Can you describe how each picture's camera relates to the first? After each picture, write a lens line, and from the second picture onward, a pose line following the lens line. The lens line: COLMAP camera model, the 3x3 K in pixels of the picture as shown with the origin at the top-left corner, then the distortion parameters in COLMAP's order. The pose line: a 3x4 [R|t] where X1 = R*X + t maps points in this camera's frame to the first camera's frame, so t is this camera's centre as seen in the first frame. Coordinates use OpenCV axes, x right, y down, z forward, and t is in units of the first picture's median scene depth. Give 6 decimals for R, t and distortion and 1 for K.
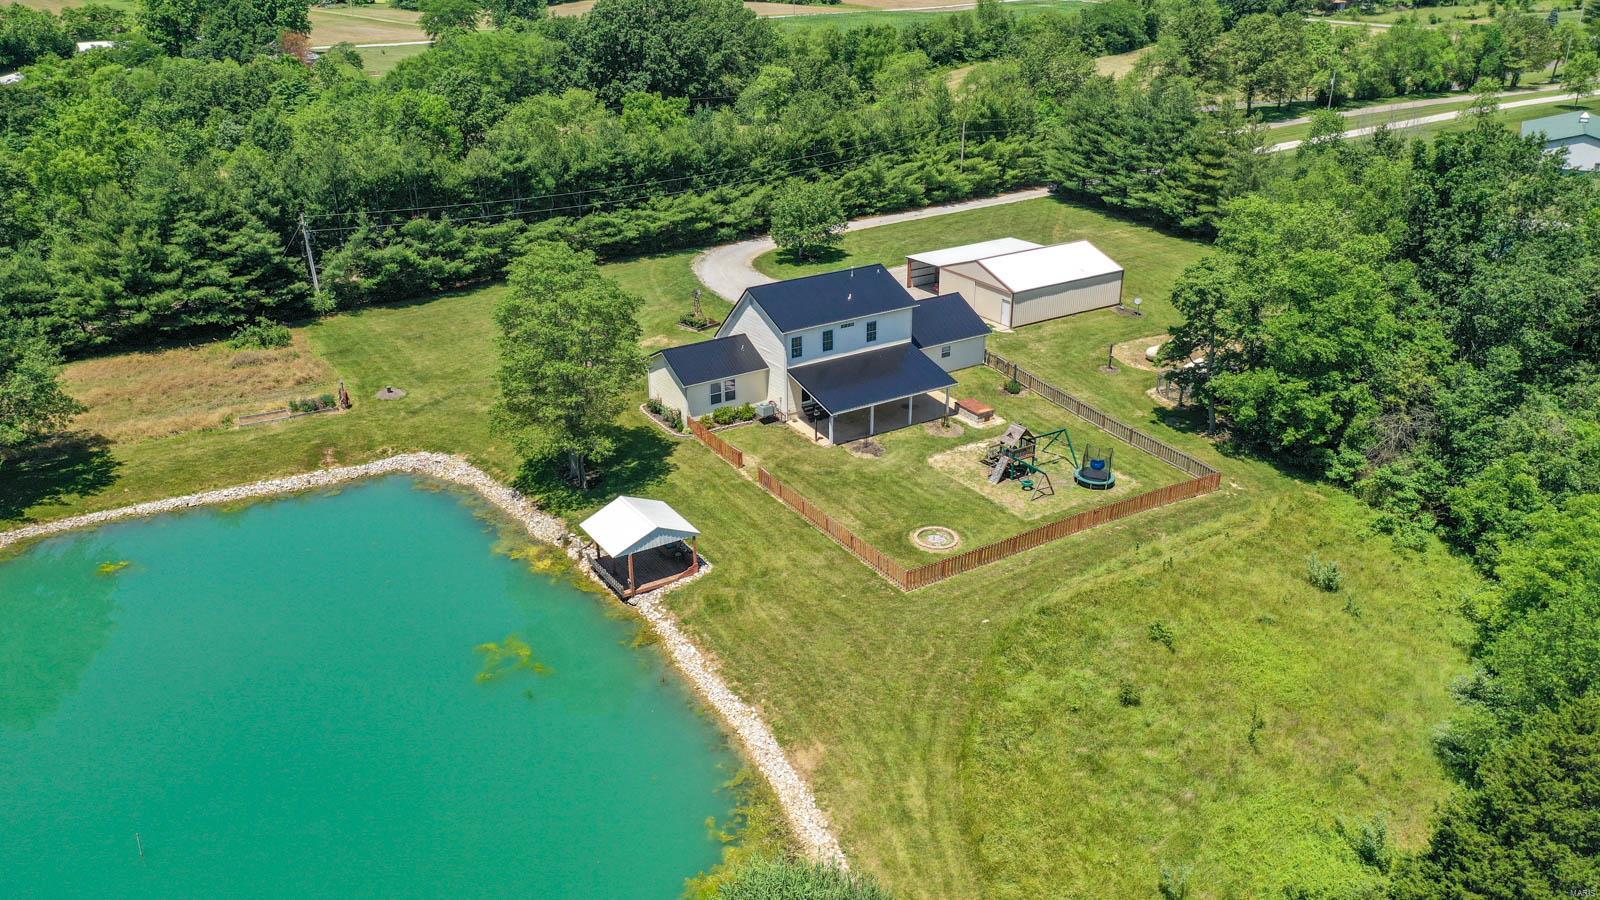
lens RADIAL K [[1264.3, 0, 800.0], [0, 1264.3, 450.0], [0, 0, 1]] dist [0.004005, 0.001306]
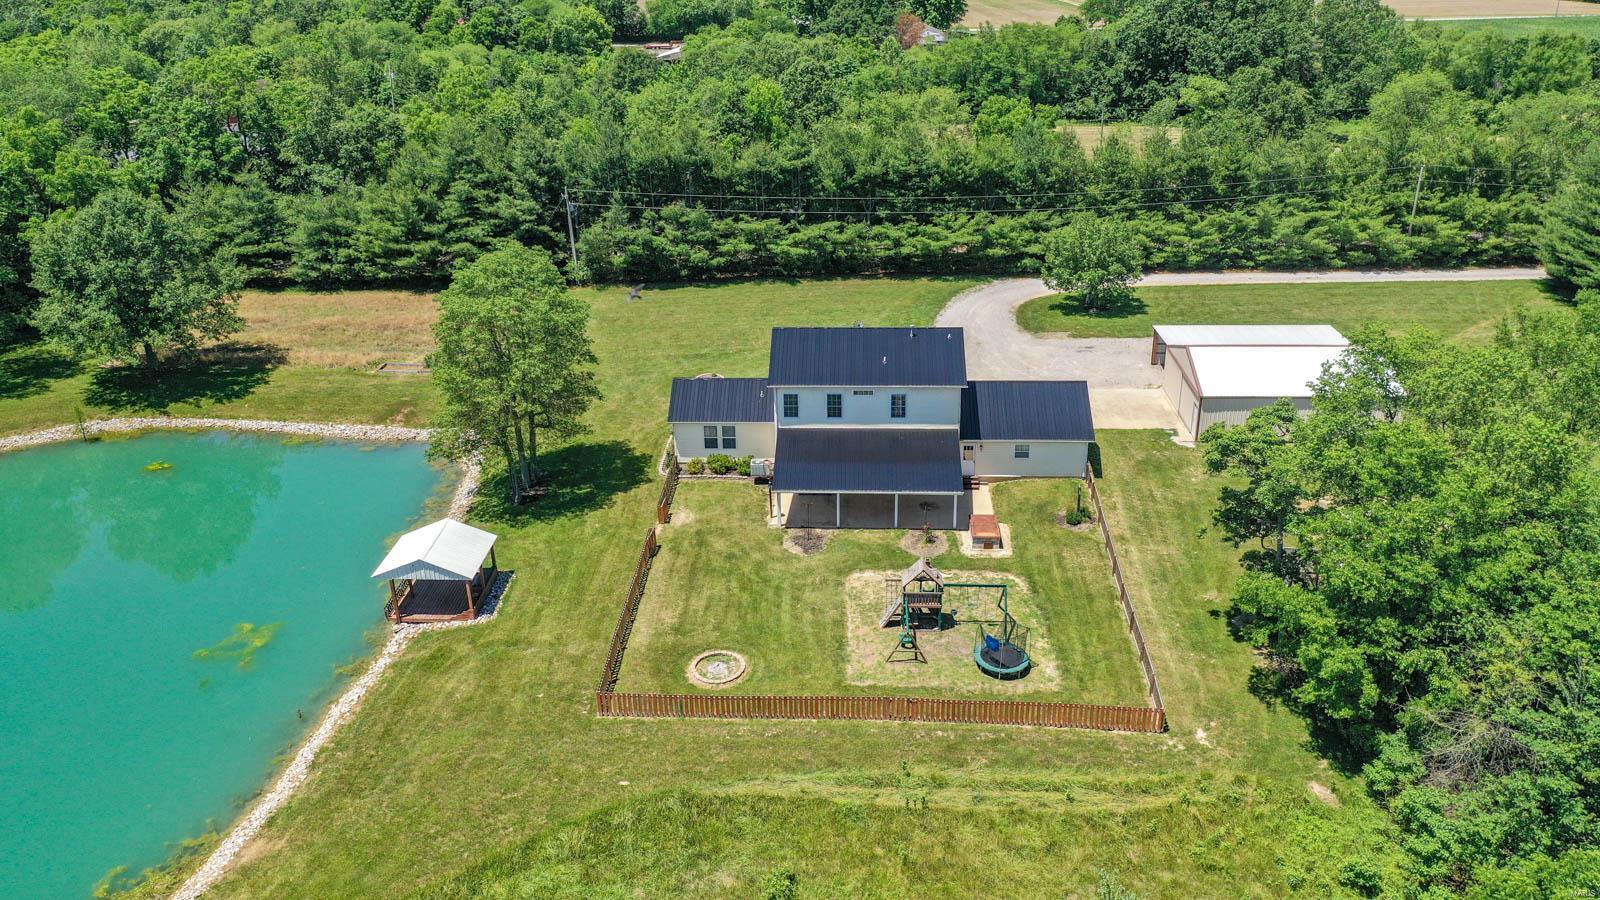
lens RADIAL K [[1272.1, 0, 800.0], [0, 1272.1, 450.0], [0, 0, 1]] dist [0.013236, 0.004546]
pose [[0.814061, 0.225219, -0.535333, 0.311444], [-0.220100, 0.972629, 0.074494, -0.077678], [0.537458, 0.057184, 0.841350, 0.183525]]
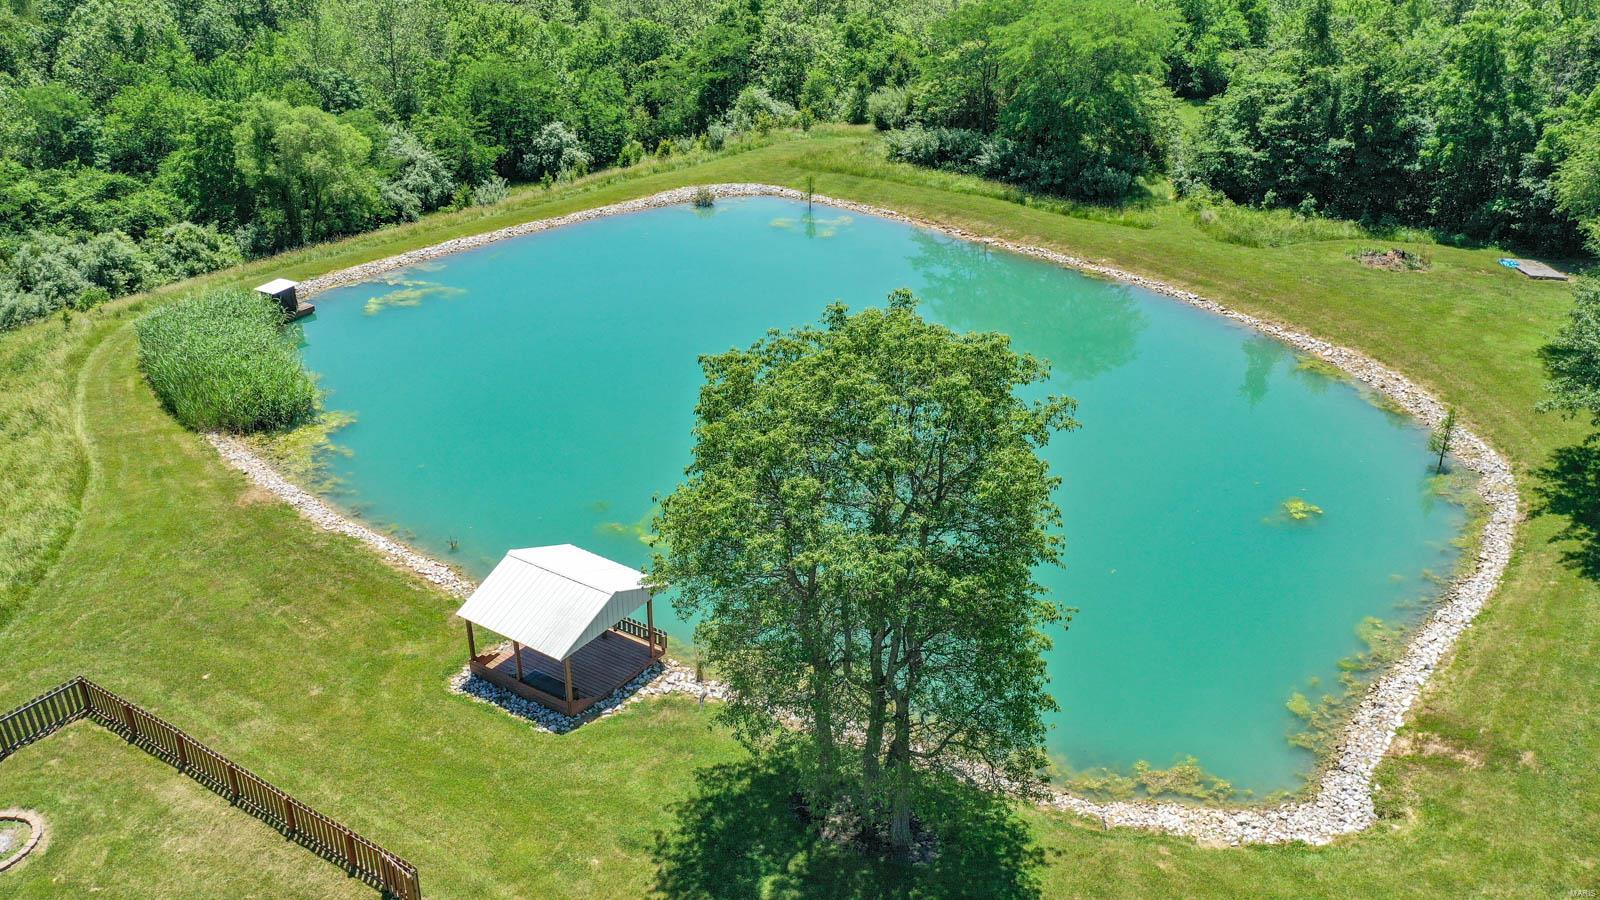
lens RADIAL K [[1256.2, 0, 800.9], [0, 1256.2, 443.4], [0, 0, 1]] dist [-0.001656, -0.000383]
pose [[-0.913588, 0.191604, -0.358672, -0.017402], [-0.151391, 0.658368, 0.737314, -0.233135], [0.377411, 0.727901, -0.572470, 0.709085]]
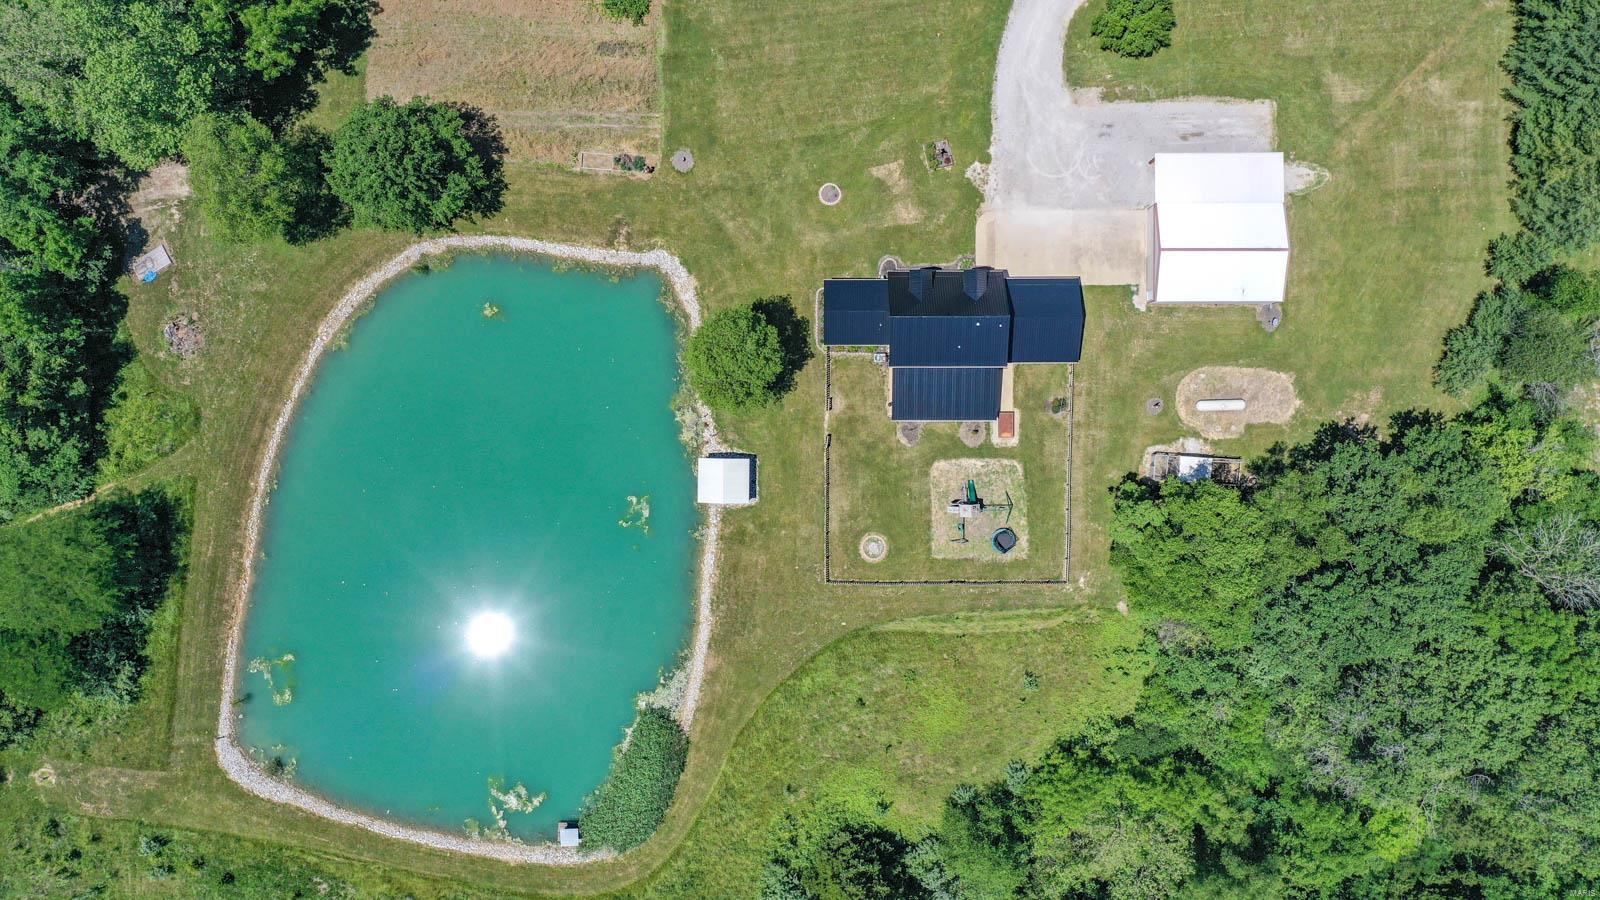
lens RADIAL K [[1264.3, 0, 800.0], [0, 1264.3, 450.0], [0, 0, 1]] dist [0.004005, 0.001306]
pose [[0.840634, 0.541558, -0.006976, -0.024509], [-0.199070, 0.320935, 0.925944, -0.902893], [0.503691, -0.776991, 0.377598, 0.210020]]
